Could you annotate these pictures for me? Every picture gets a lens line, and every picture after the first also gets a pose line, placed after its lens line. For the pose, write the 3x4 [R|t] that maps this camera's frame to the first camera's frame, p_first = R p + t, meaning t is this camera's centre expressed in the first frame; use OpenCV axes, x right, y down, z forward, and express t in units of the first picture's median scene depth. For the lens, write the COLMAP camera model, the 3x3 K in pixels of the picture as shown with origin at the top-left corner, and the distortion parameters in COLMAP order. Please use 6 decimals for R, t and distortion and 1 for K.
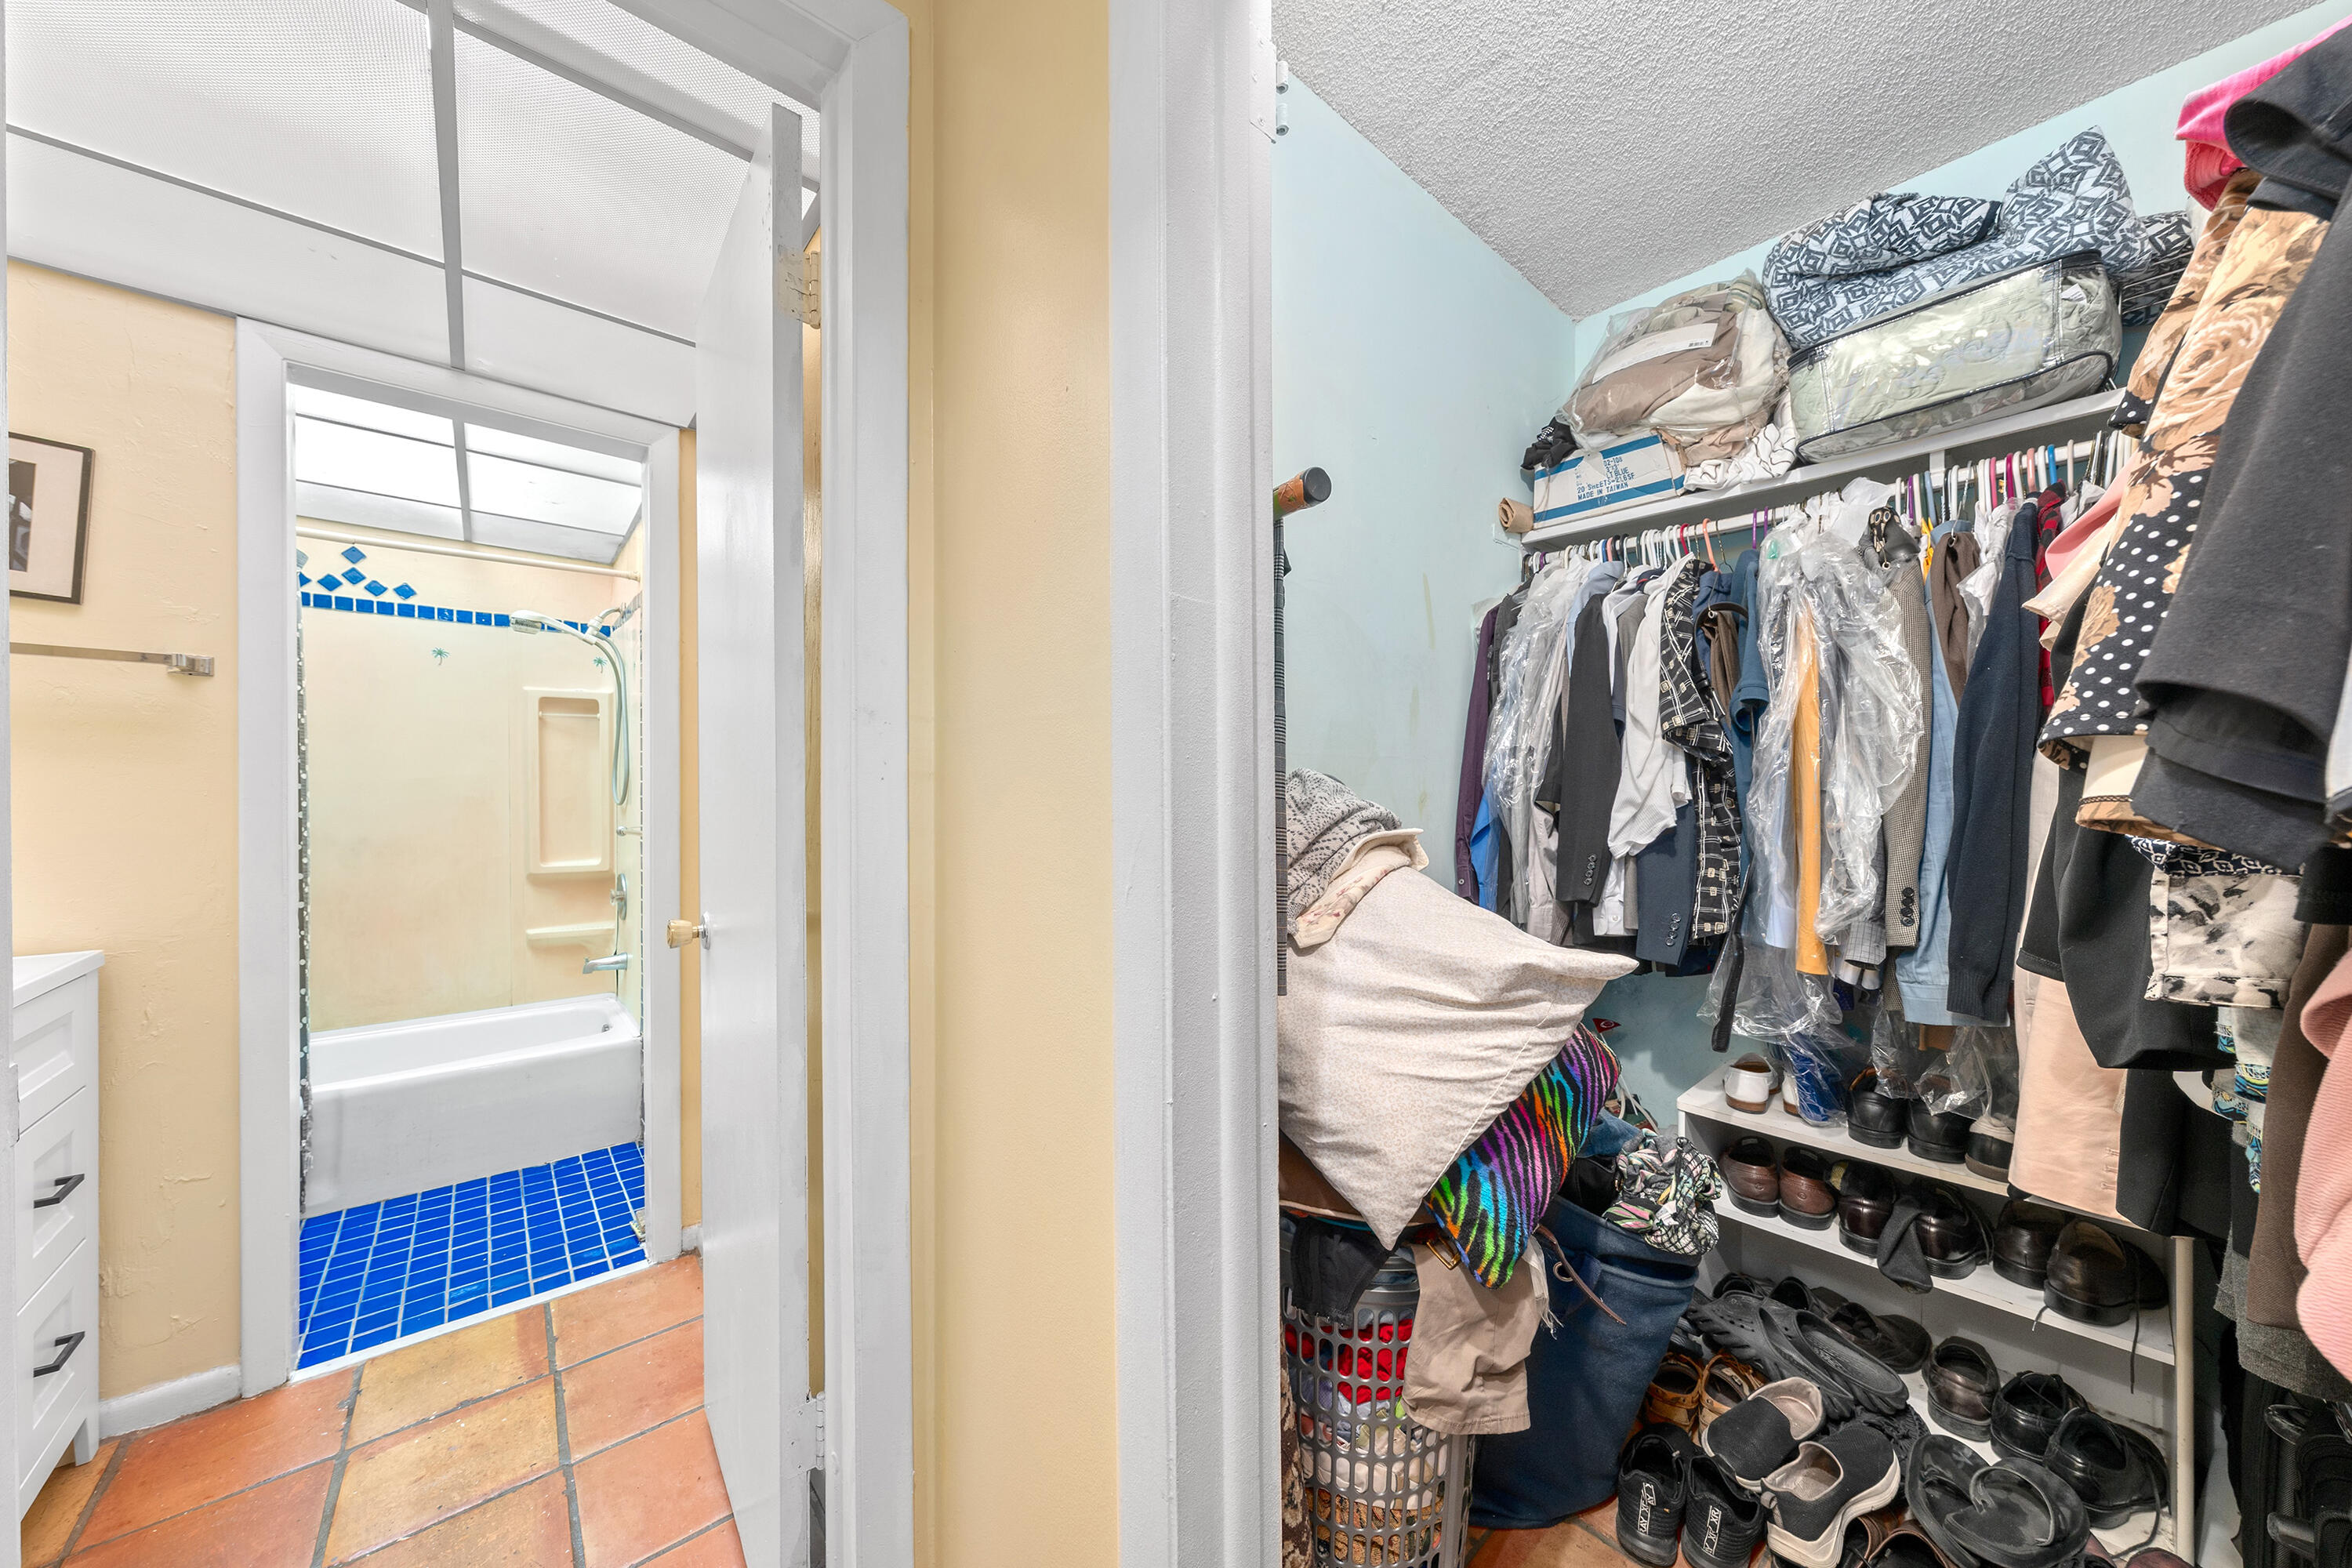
lens RADIAL K [[793.1, 0, 1168.3], [0, 793.1, 802.0], [0, 0, 1]] dist [-0.002215, 0.000308]
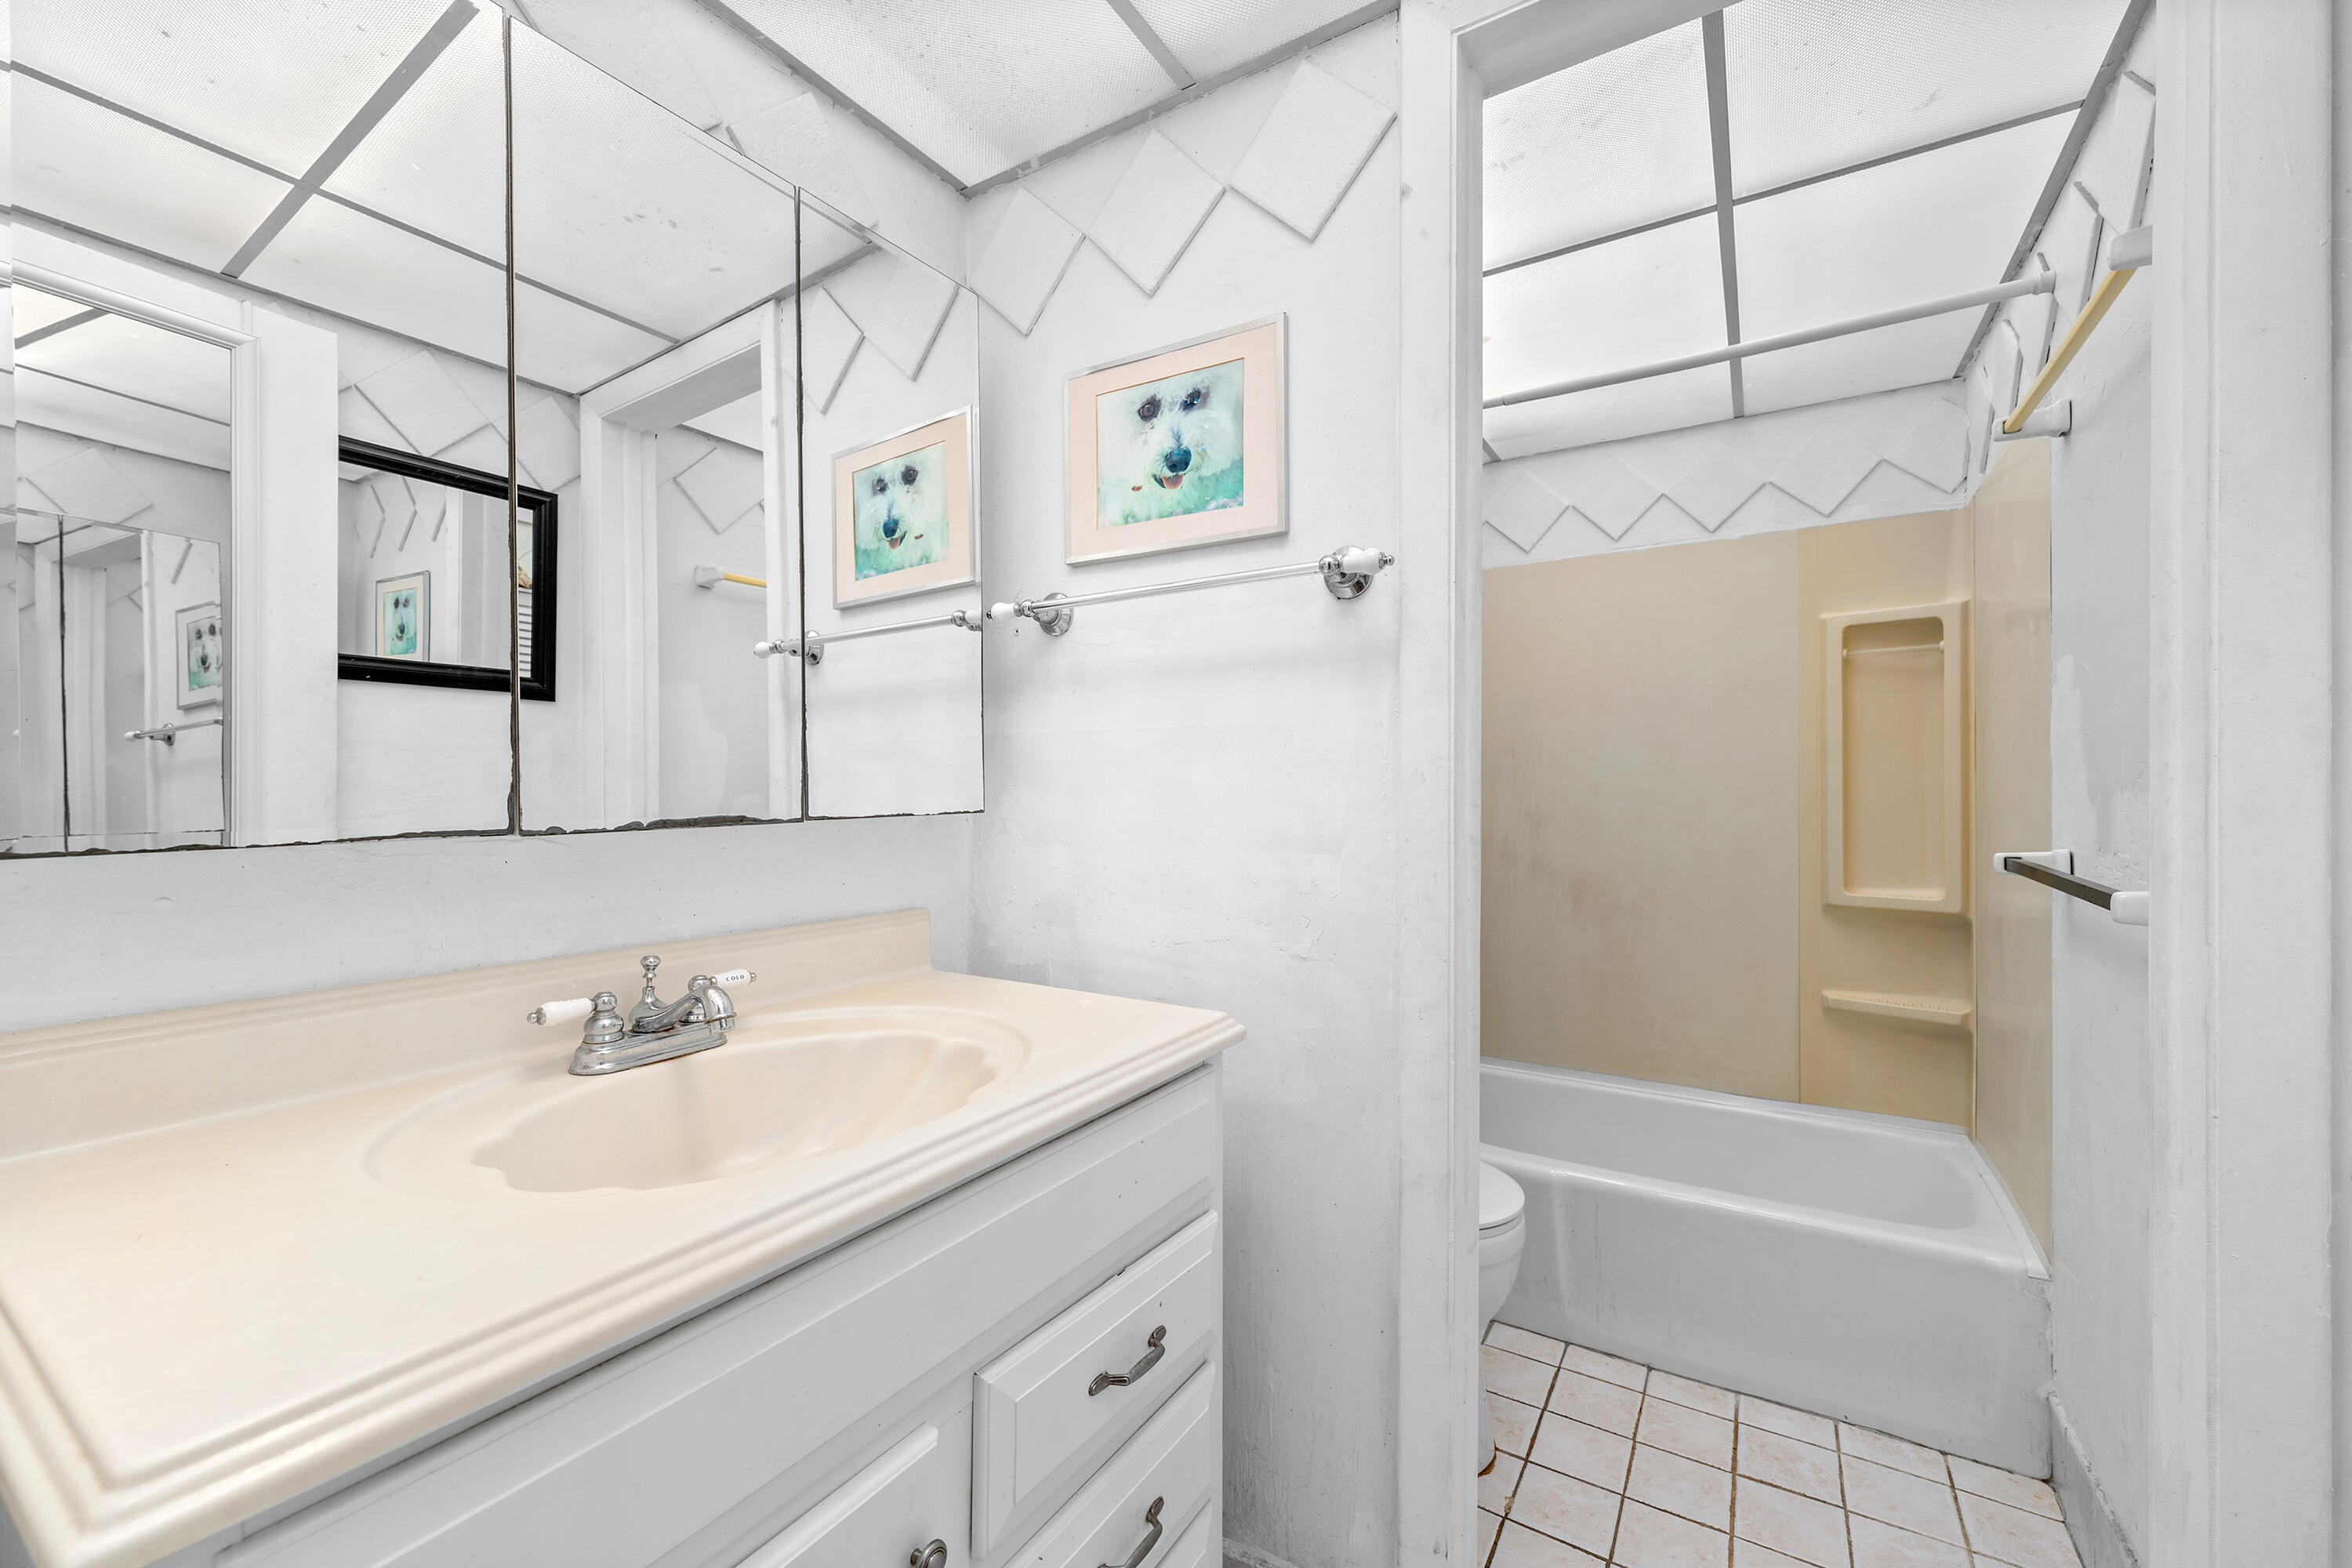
lens RADIAL K [[931.3, 0, 1171.5], [0, 931.3, 800.0], [0, 0, 1]] dist [-0.002698, 0.000073]
pose [[0.277867, 0.002983, -0.960615, -0.269126], [0.000279, 0.999995, 0.003186, 0.002711], [0.960620, -0.001153, 0.277865, 0.325367]]
